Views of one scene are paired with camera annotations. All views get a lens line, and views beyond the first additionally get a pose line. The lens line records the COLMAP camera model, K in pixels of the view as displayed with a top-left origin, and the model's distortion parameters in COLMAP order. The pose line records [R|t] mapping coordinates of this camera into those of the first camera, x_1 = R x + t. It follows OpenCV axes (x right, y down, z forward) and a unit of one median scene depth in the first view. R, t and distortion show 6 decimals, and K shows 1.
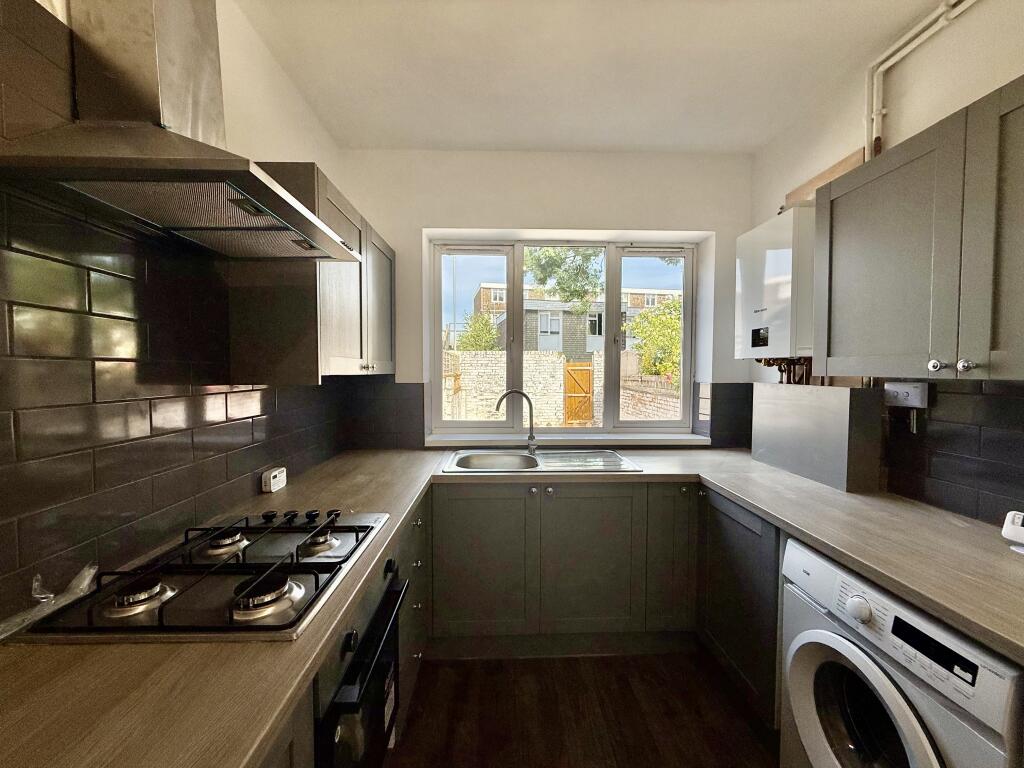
lens RADIAL K [[409.3, 0, 511.5], [0, 409.3, 385.9], [0, 0, 1]] dist [0.001698, 0.000147]
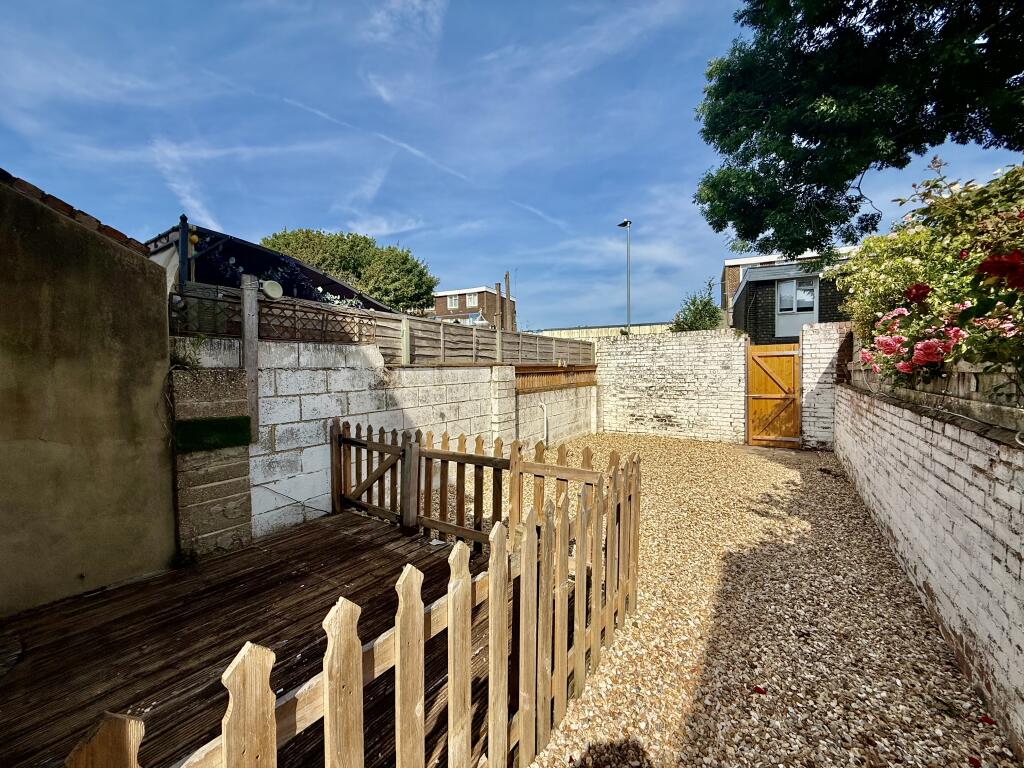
lens RADIAL K [[409.3, 0, 512.4], [0, 409.3, 384.3], [0, 0, 1]] dist [0.001698, 0.000147]
pose [[0.810870, 0.009491, -0.585150, 0.208620], [-0.011029, 0.999939, 0.000935, 0.008073], [0.585123, 0.005696, 0.810925, 0.256655]]
